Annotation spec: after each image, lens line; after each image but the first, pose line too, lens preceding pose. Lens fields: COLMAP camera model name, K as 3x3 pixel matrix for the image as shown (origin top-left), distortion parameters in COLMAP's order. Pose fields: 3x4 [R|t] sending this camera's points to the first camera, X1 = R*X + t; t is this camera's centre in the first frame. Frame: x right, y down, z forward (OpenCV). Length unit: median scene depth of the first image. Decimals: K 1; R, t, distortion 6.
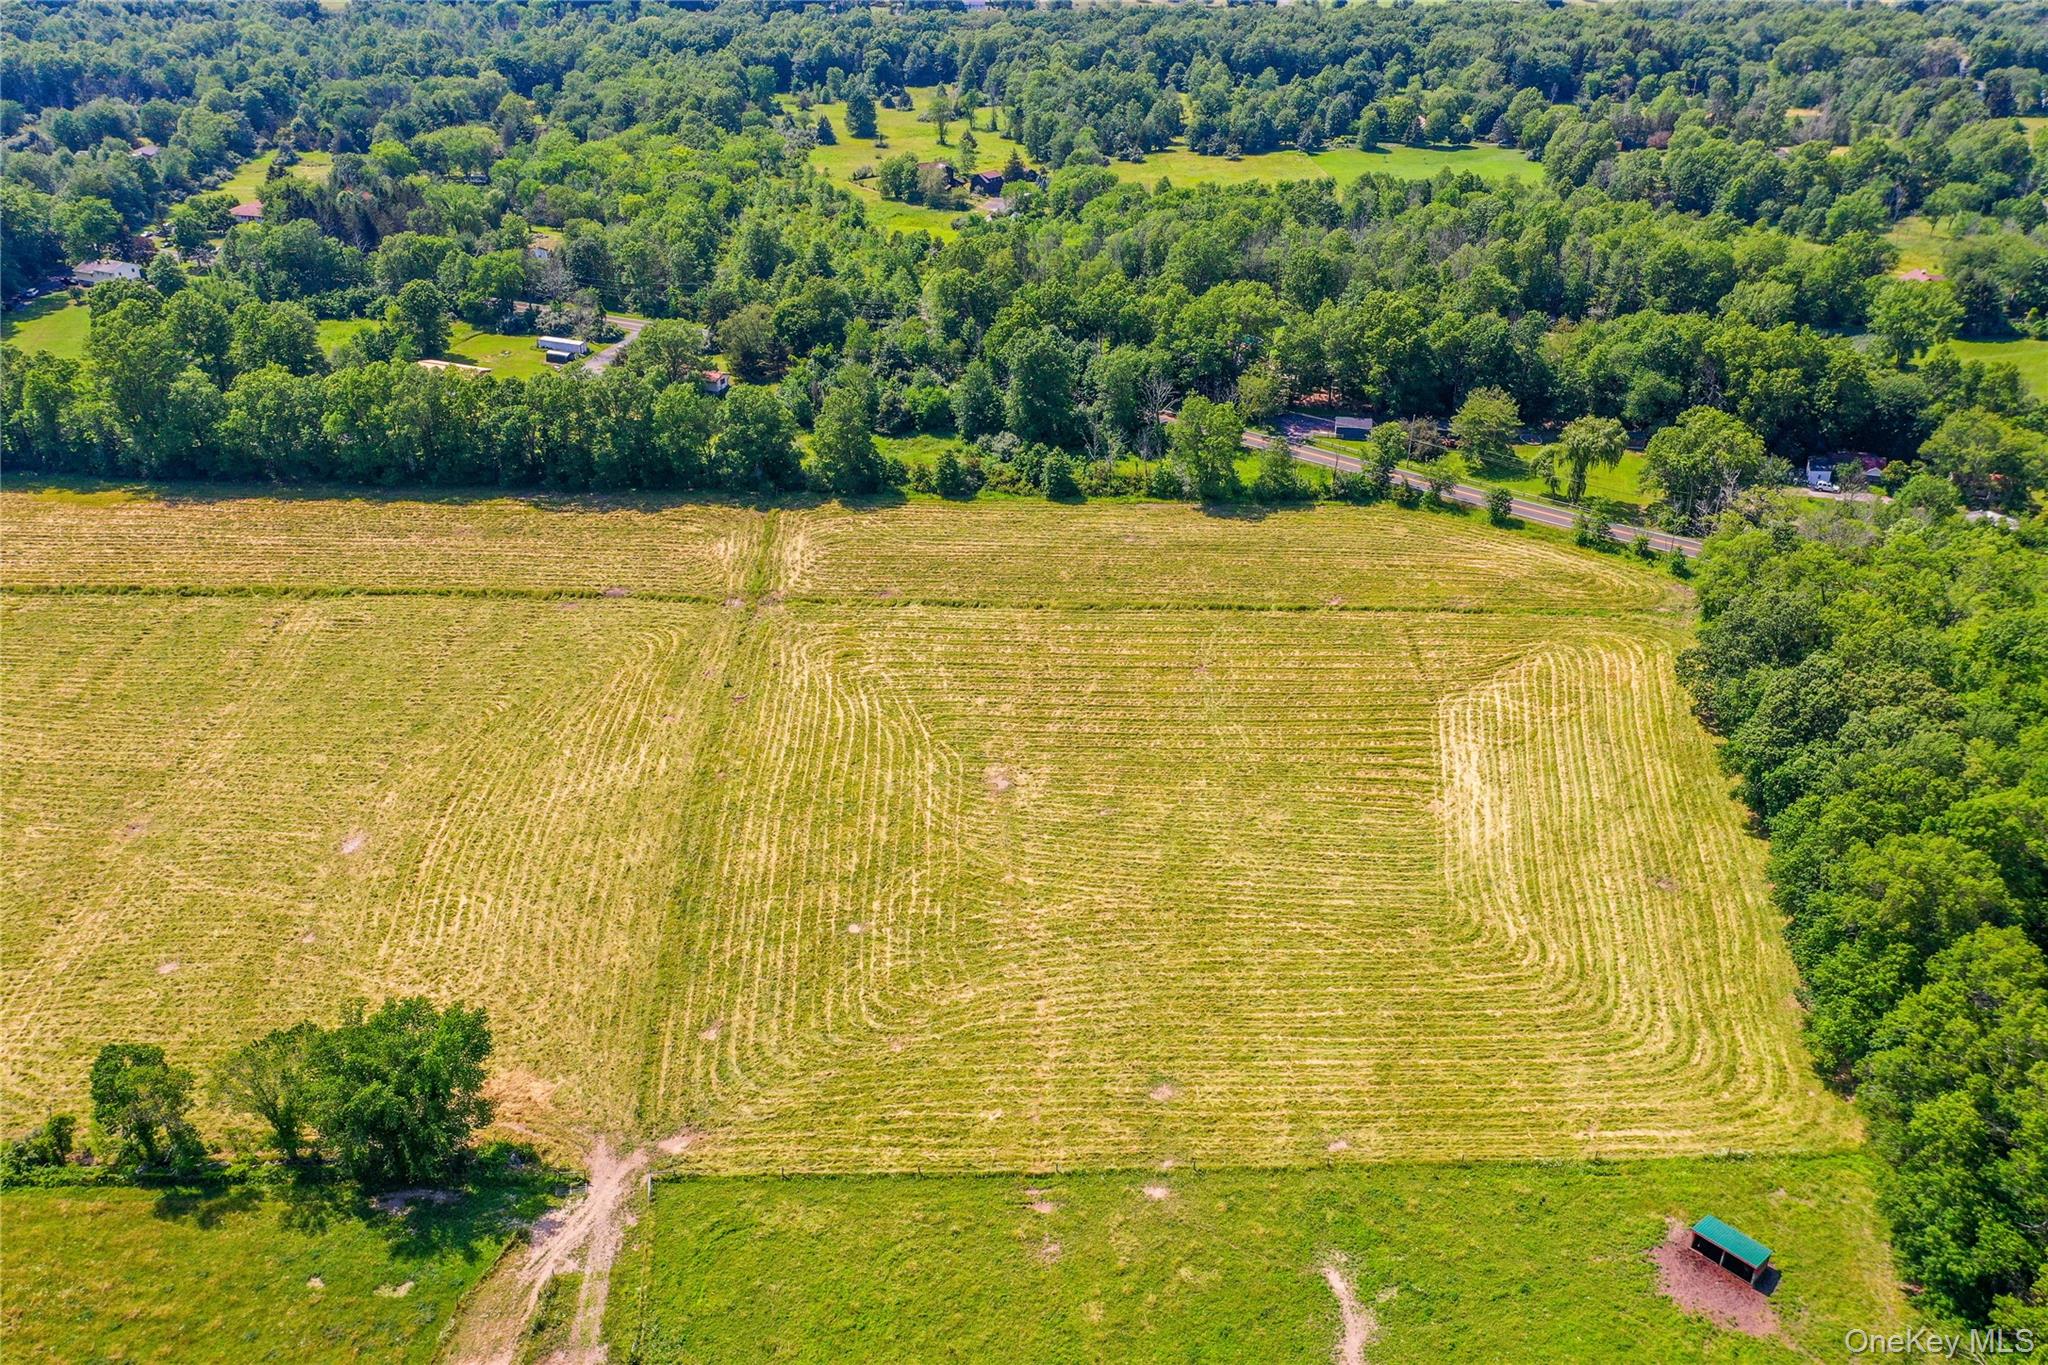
lens RADIAL K [[1623.9, 0, 1022.8], [0, 1623.9, 656.7], [0, 0, 1]] dist [0.005612, 0.000034]
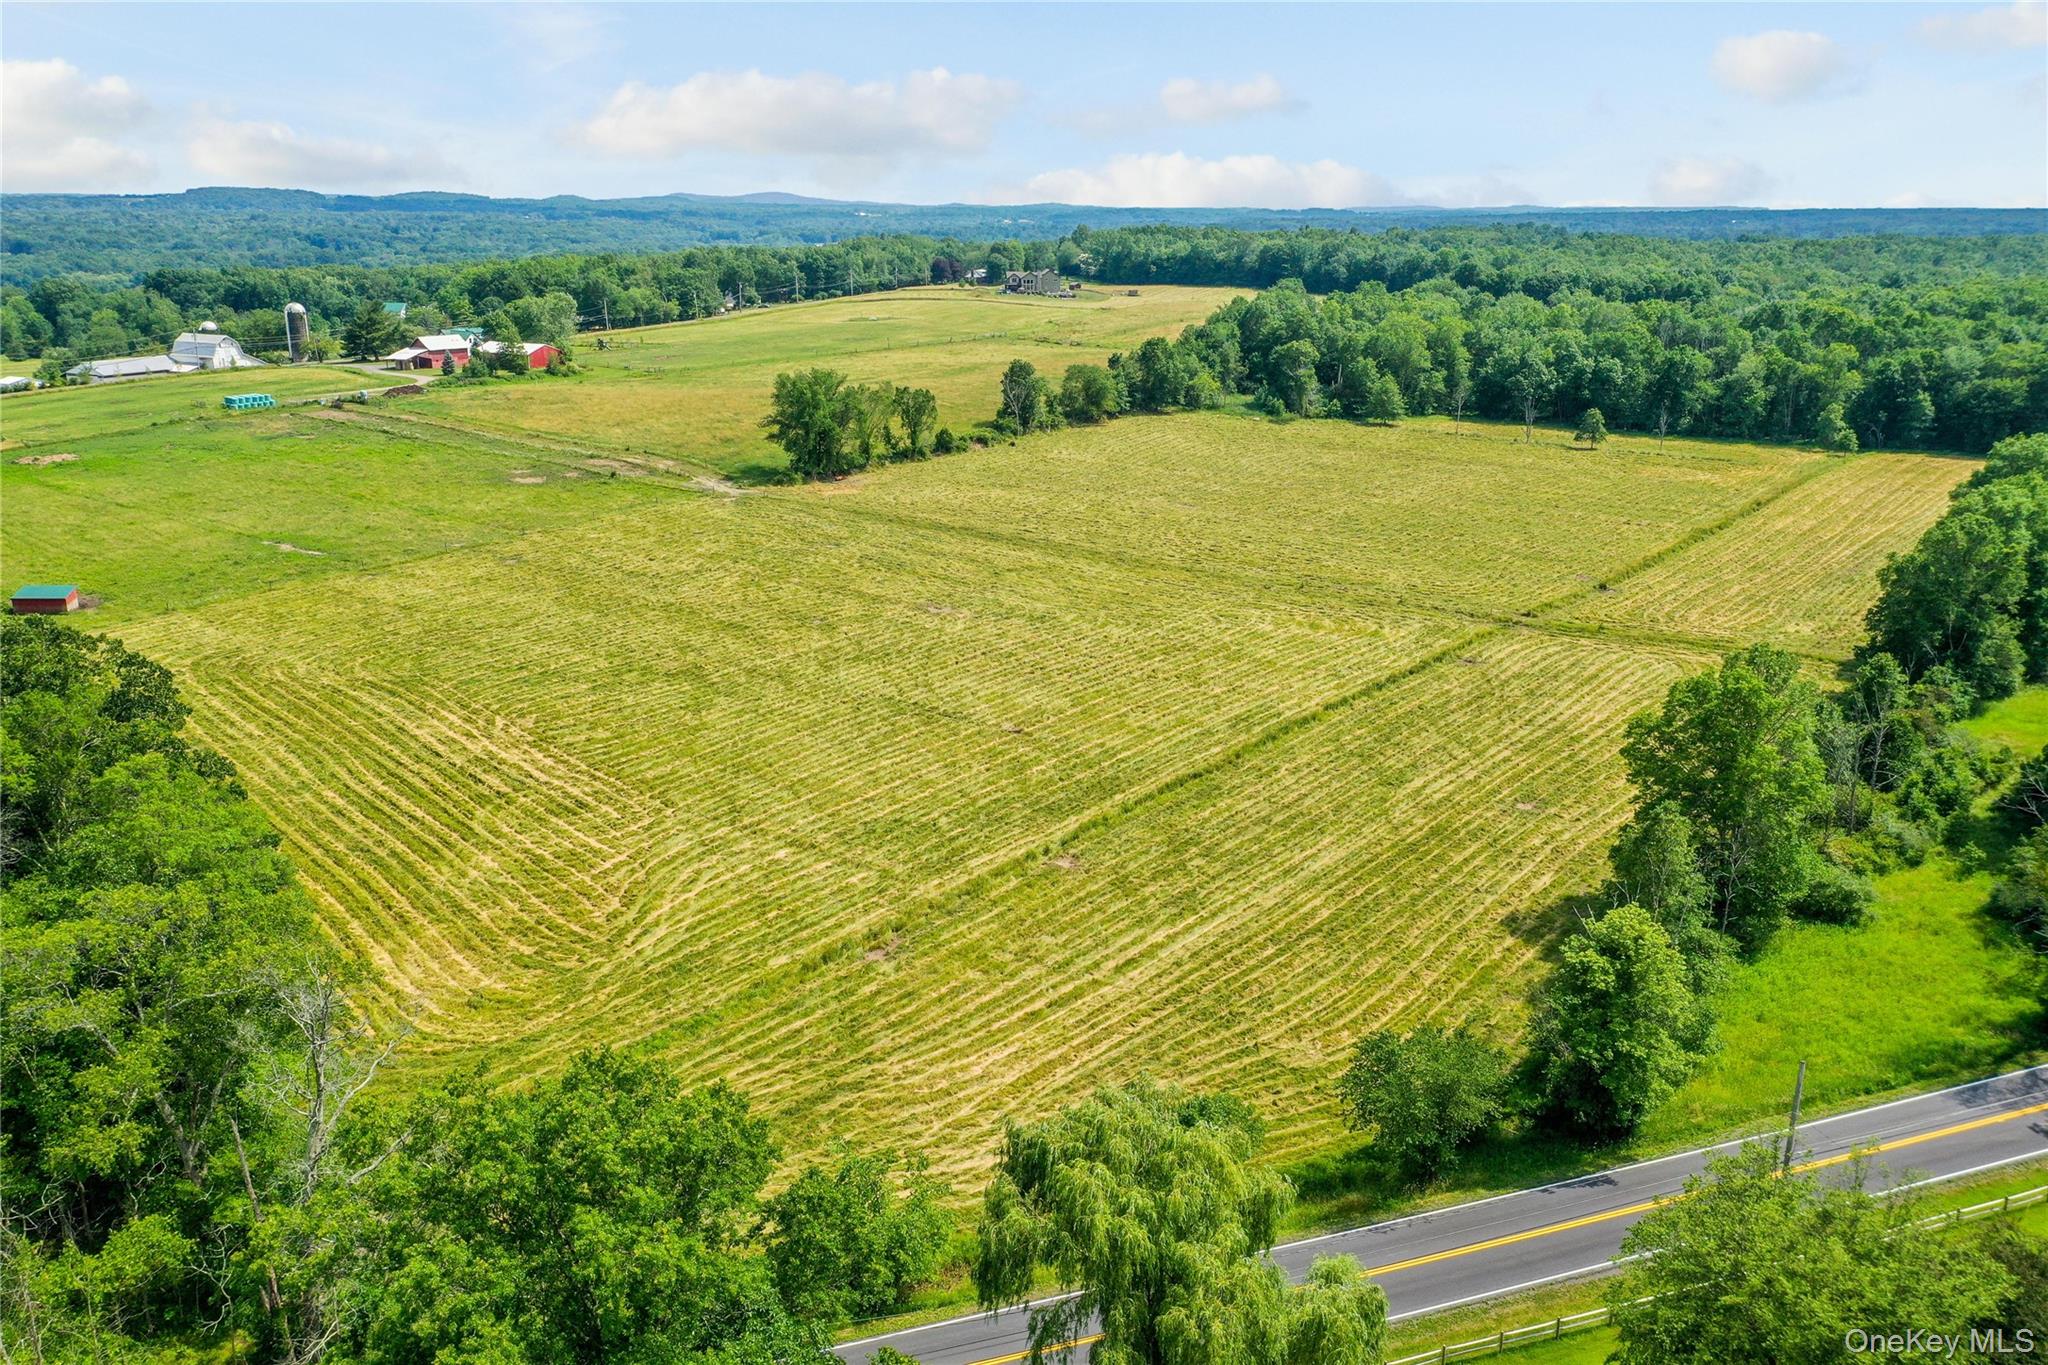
lens RADIAL K [[1623.9, 0, 1022.8], [0, 1623.9, 656.7], [0, 0, 1]] dist [0.005612, 0.000034]
pose [[-0.585881, 0.212328, -0.782087, 0.507660], [-0.392930, 0.769610, 0.503295, -0.283977], [0.708766, 0.602177, -0.367470, 1.044533]]
